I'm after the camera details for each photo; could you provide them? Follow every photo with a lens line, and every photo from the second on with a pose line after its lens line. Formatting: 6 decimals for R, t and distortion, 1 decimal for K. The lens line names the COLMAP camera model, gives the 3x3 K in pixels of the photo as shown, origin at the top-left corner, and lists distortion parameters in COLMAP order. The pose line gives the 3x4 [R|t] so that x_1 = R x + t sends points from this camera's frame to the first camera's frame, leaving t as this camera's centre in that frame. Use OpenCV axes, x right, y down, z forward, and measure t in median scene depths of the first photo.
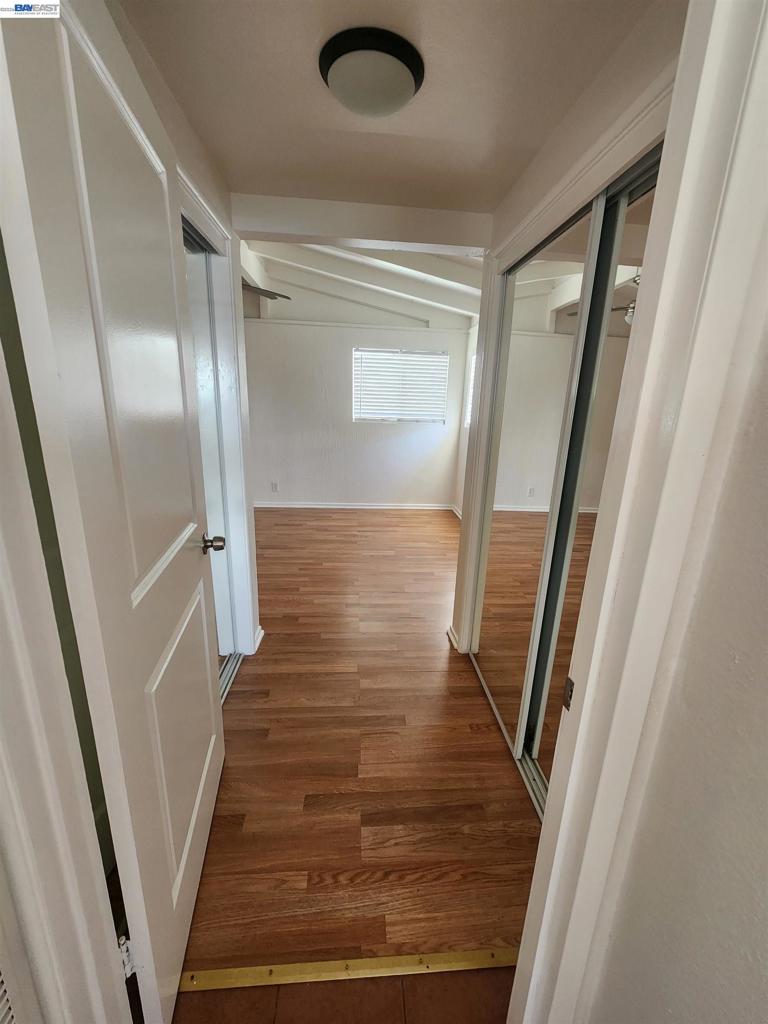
lens RADIAL K [[422.8, 0, 391.8], [0, 422.8, 516.0], [0, 0, 1]] dist [-0.001965, 0.002843]
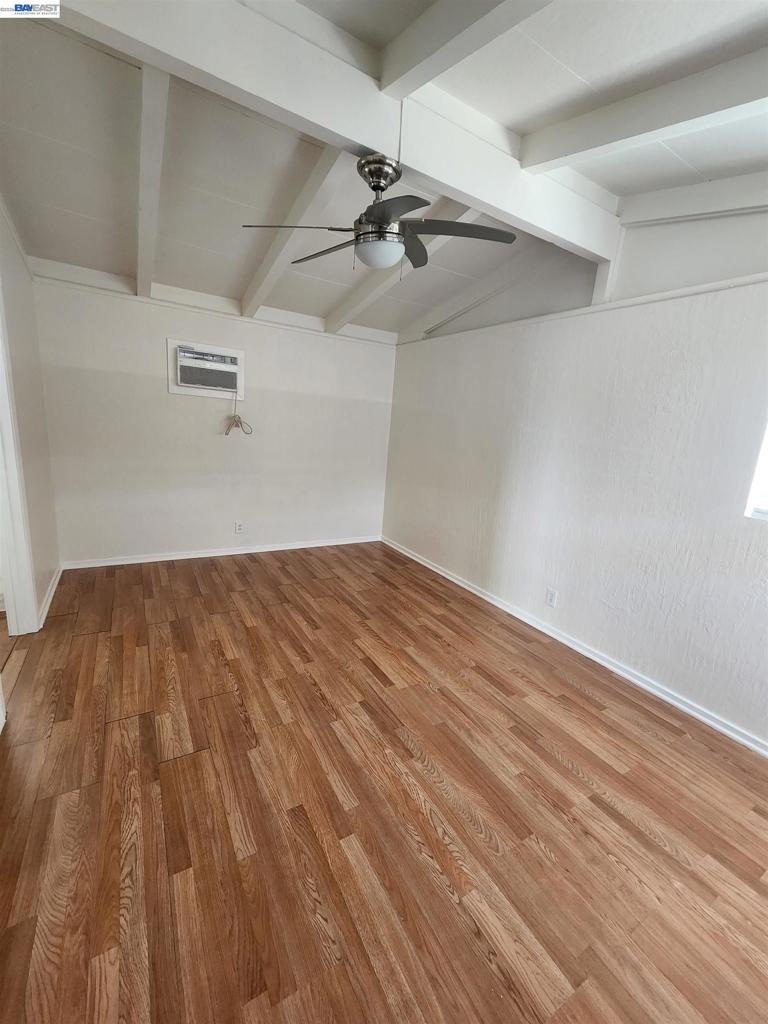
lens RADIAL K [[422.8, 0, 391.8], [0, 422.8, 516.0], [0, 0, 1]] dist [-0.001965, 0.002843]
pose [[0.444176, 0.195866, -0.874268, 0.118963], [-0.296196, 0.953045, 0.063031, -0.171620], [0.845562, 0.230958, 0.481335, 0.609468]]
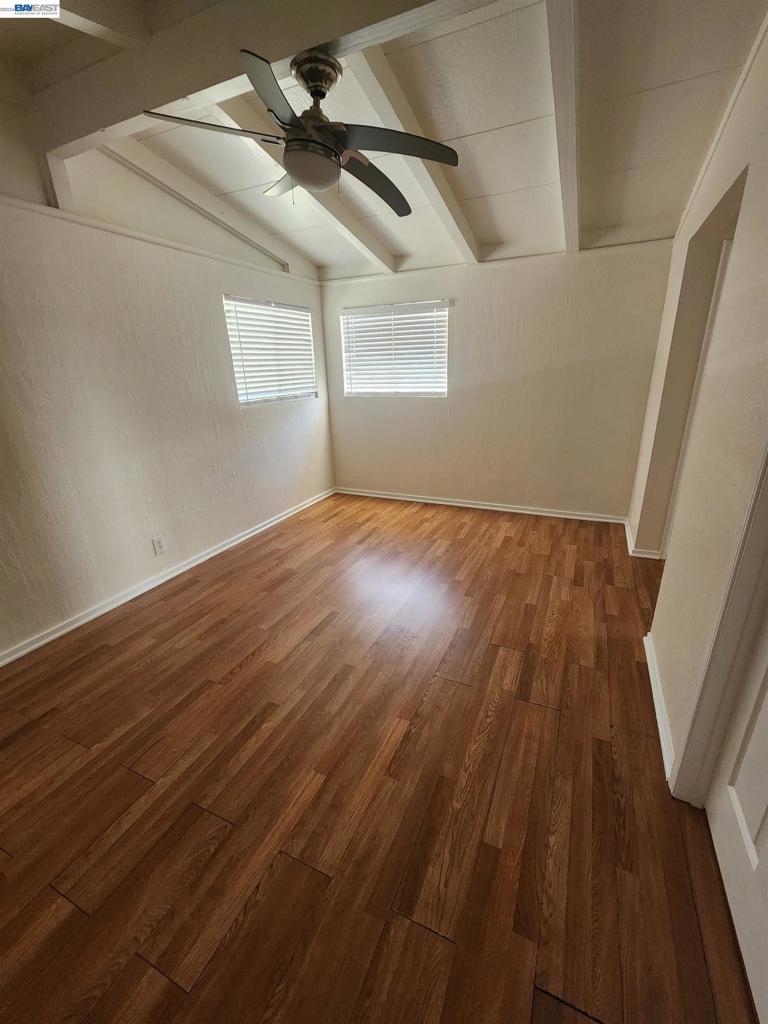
lens RADIAL K [[422.8, 0, 391.8], [0, 422.8, 516.0], [0, 0, 1]] dist [-0.001965, 0.002843]
pose [[0.487692, -0.343841, 0.802453, -0.655838], [0.274075, 0.933004, 0.233211, -0.176930], [-0.828879, 0.106197, 0.549256, 0.512410]]
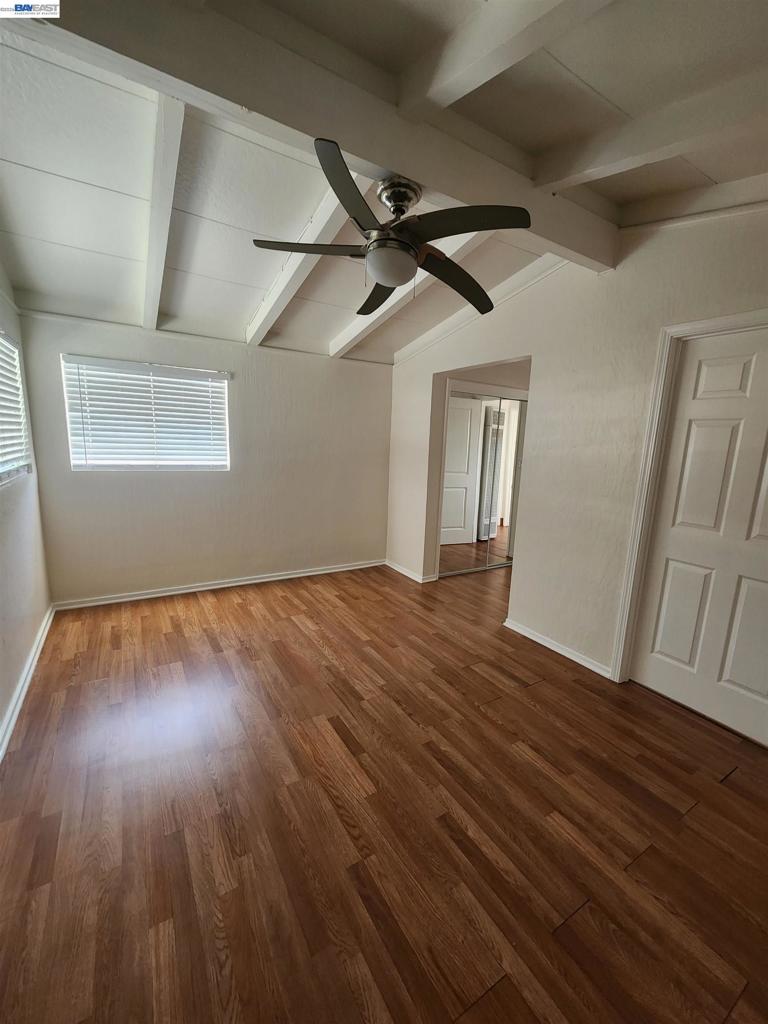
lens RADIAL K [[422.8, 0, 391.8], [0, 422.8, 516.0], [0, 0, 1]] dist [-0.001965, 0.002843]
pose [[-0.453664, -0.212470, 0.865474, -0.680086], [0.178988, 0.929650, 0.322047, -0.299827], [-0.873013, 0.301011, -0.383719, 0.954165]]
